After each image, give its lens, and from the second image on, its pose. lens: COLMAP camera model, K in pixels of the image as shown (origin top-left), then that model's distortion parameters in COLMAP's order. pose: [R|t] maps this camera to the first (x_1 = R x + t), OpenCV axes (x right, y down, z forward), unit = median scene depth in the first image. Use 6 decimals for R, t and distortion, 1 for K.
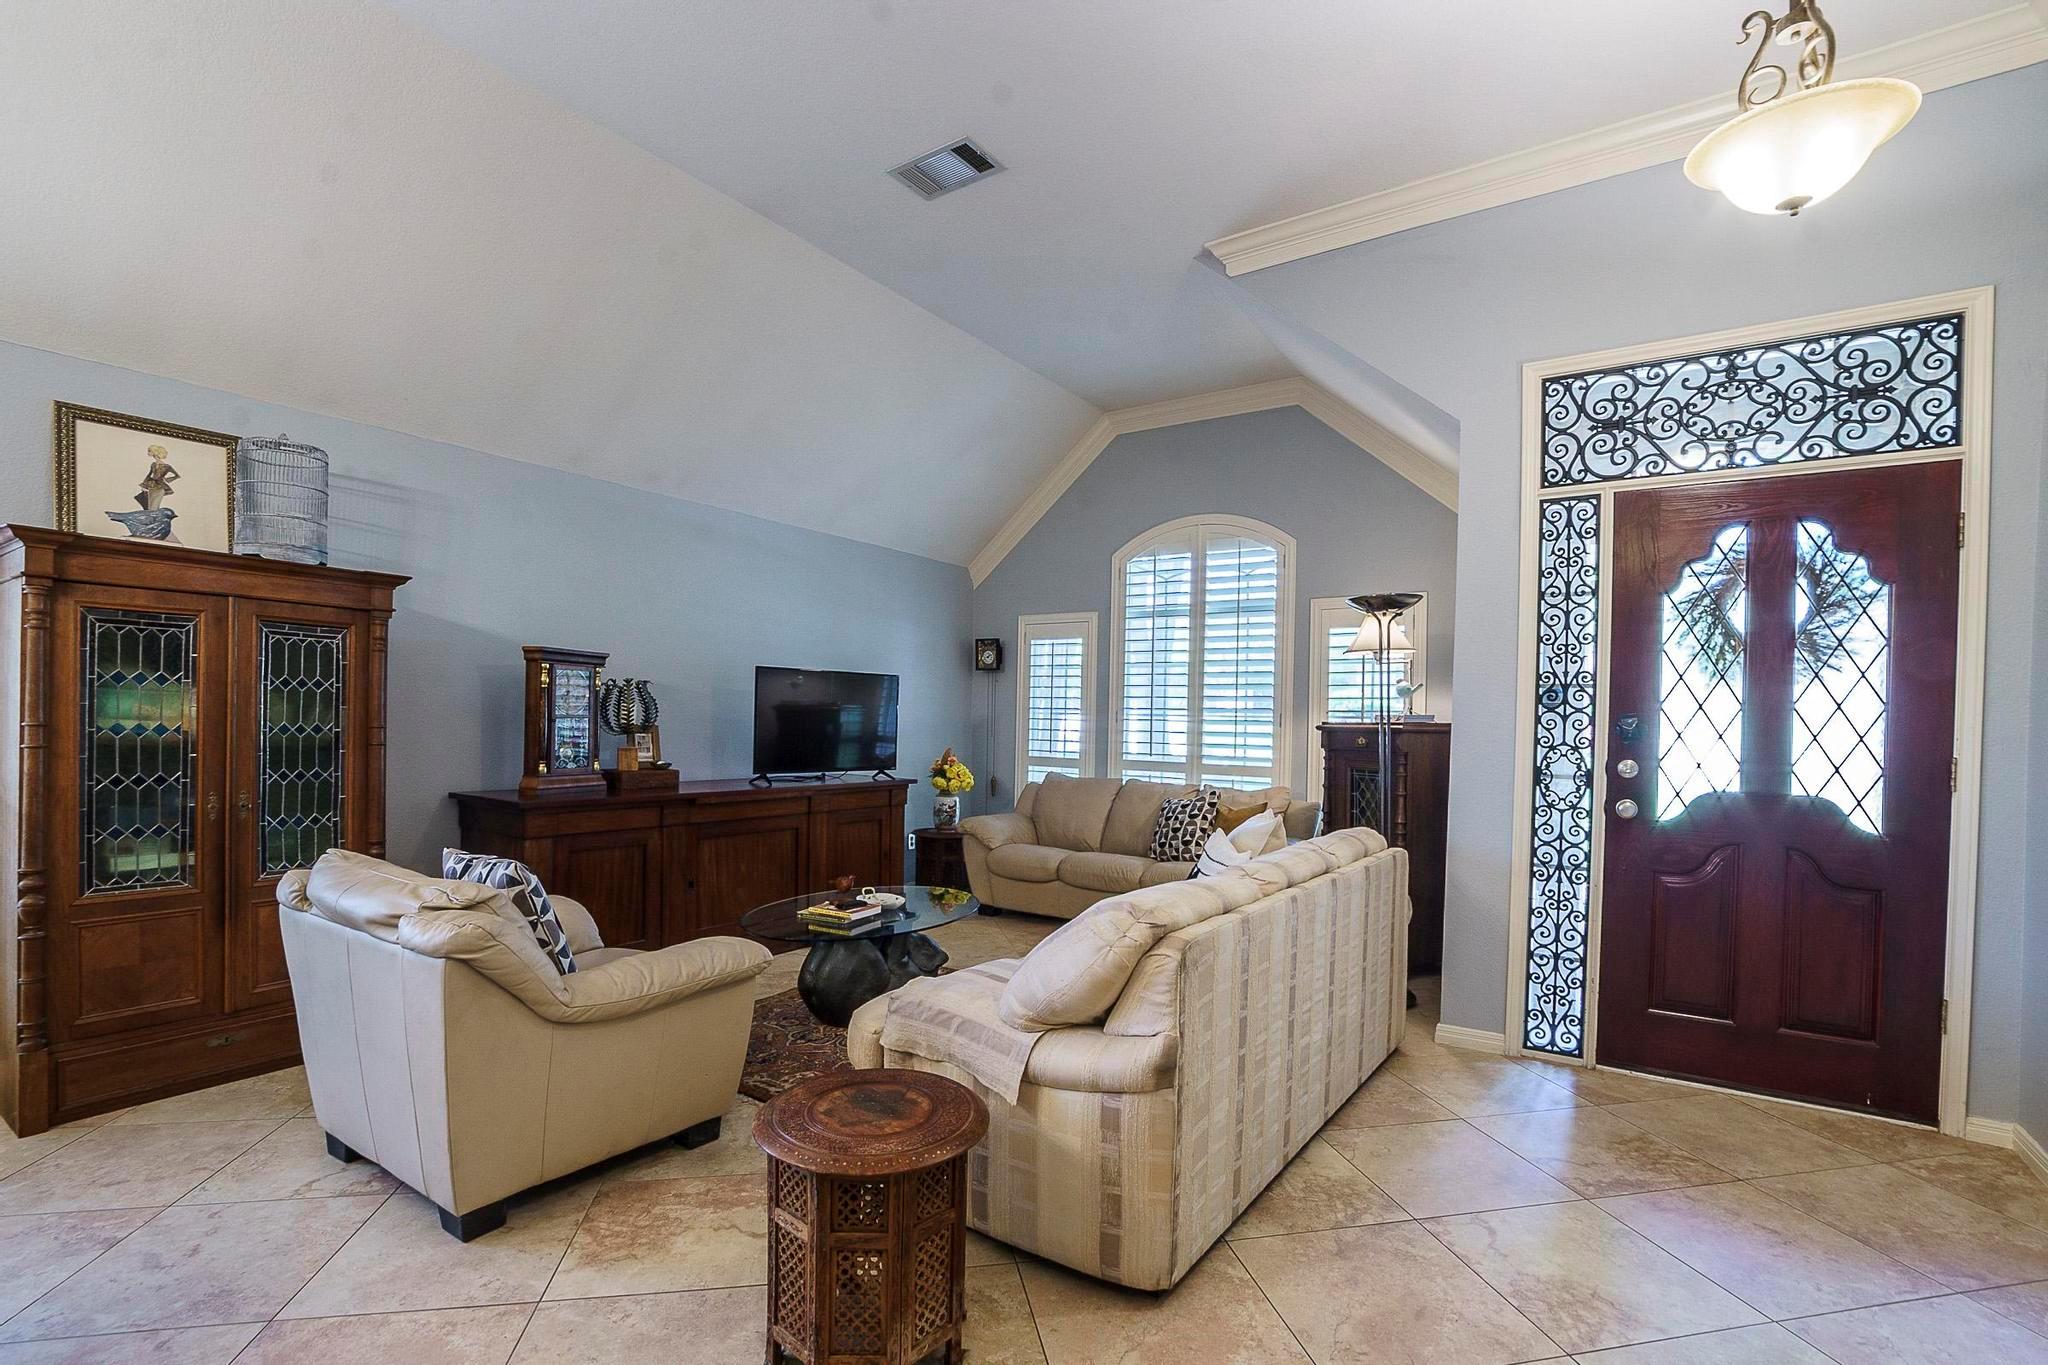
lens RADIAL K [[915.9, 0, 1025.9], [0, 915.9, 729.4], [0, 0, 1]] dist [-0.044124, 0.010513]
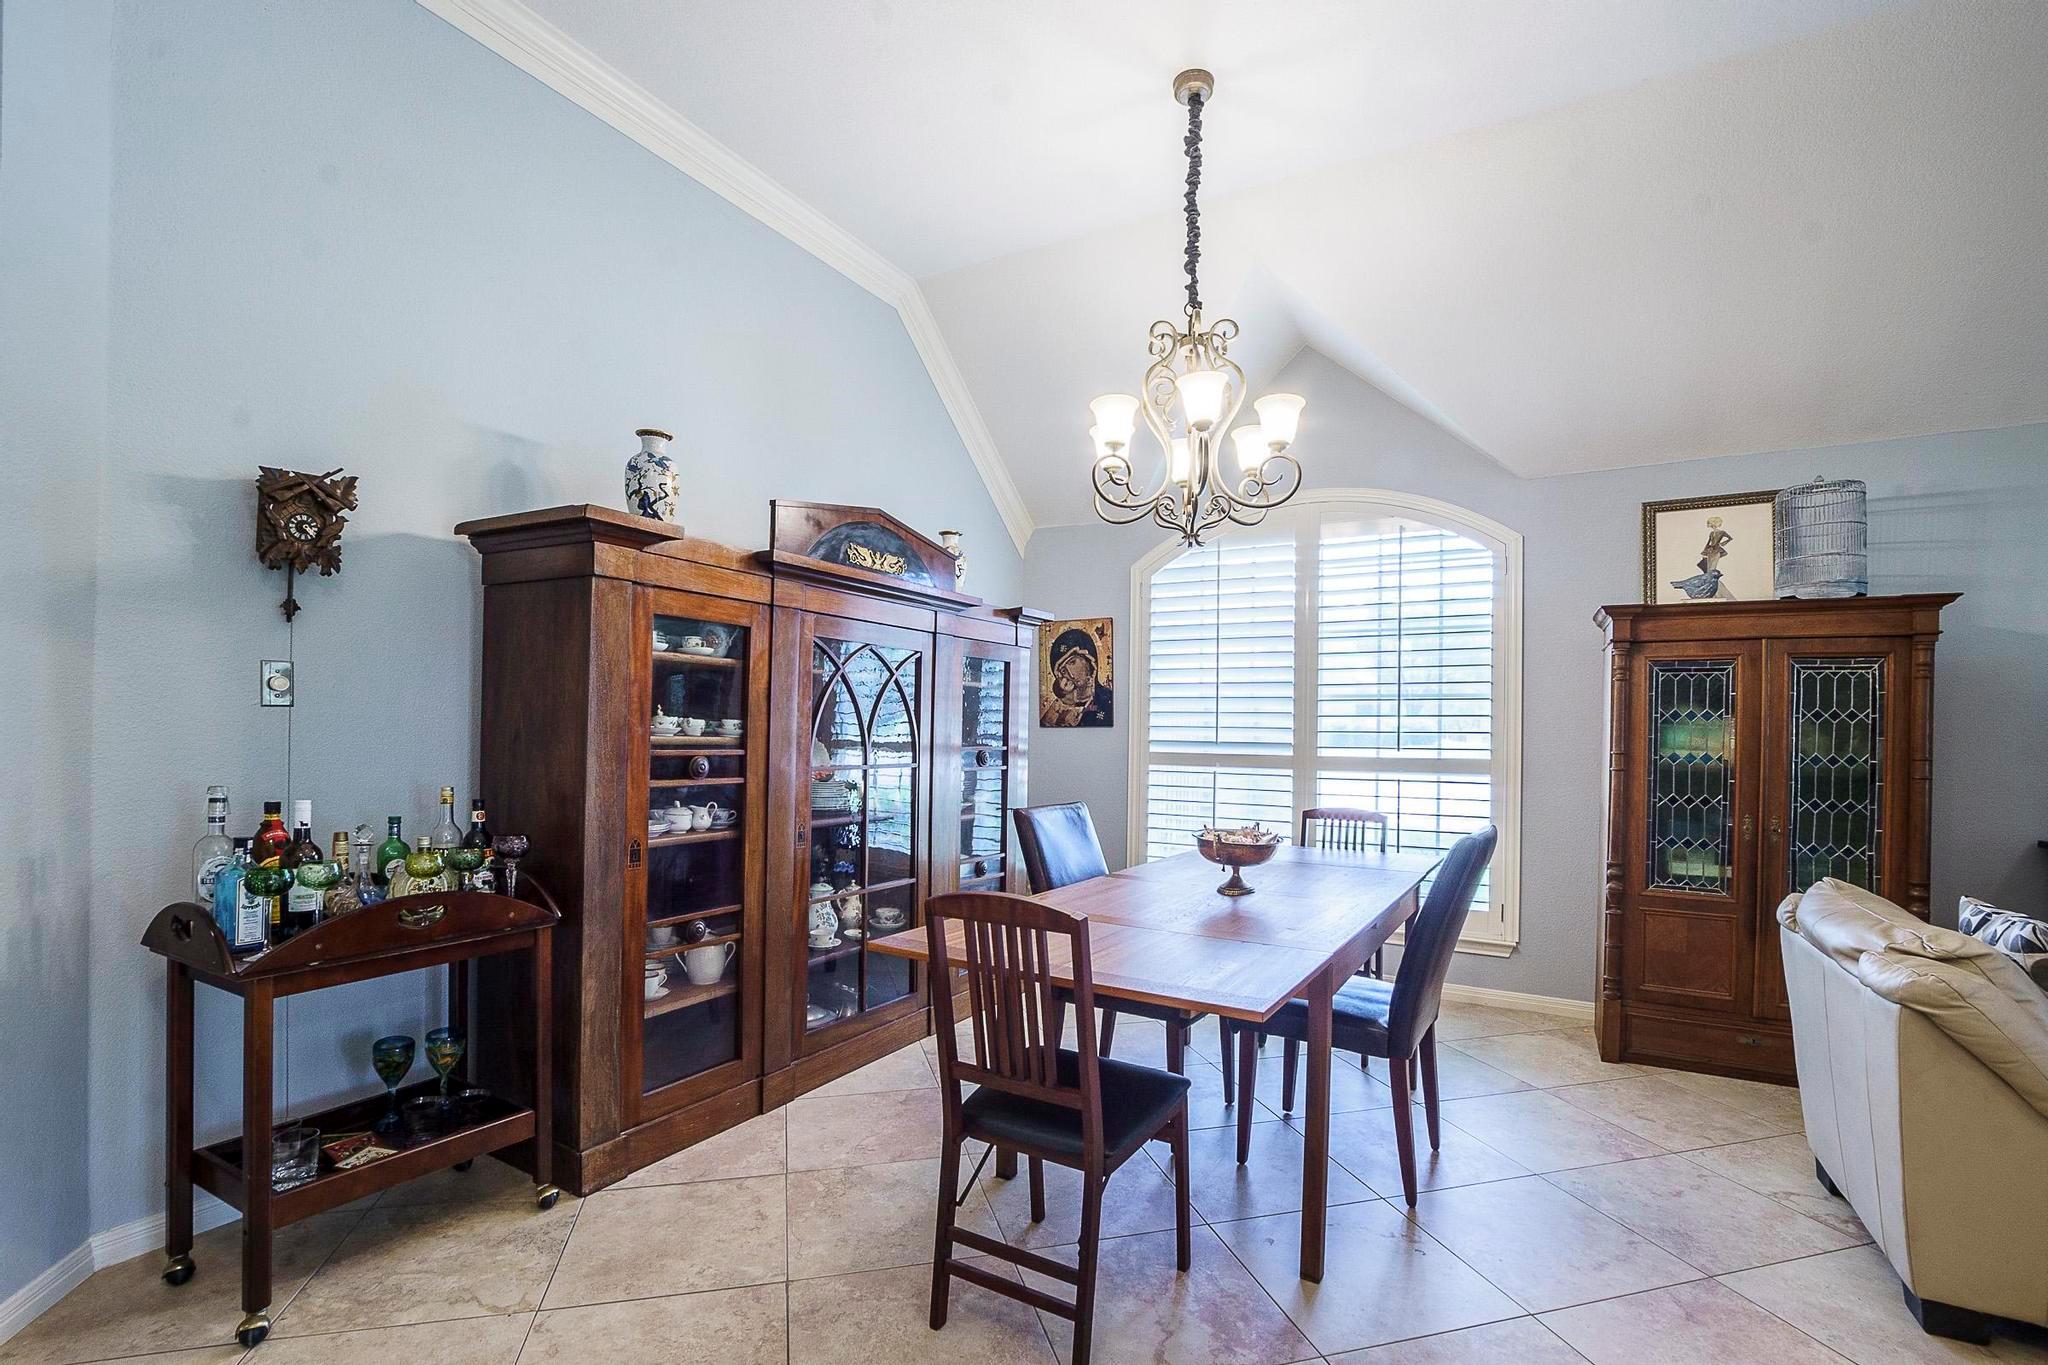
lens RADIAL K [[915.9, 0, 1025.9], [0, 915.9, 729.4], [0, 0, 1]] dist [-0.044124, 0.010513]
pose [[0.064198, -0.018669, -0.997763, 0.154912], [-0.020440, 0.999591, -0.020019, 0.003887], [0.997728, 0.021679, 0.063790, 0.020063]]
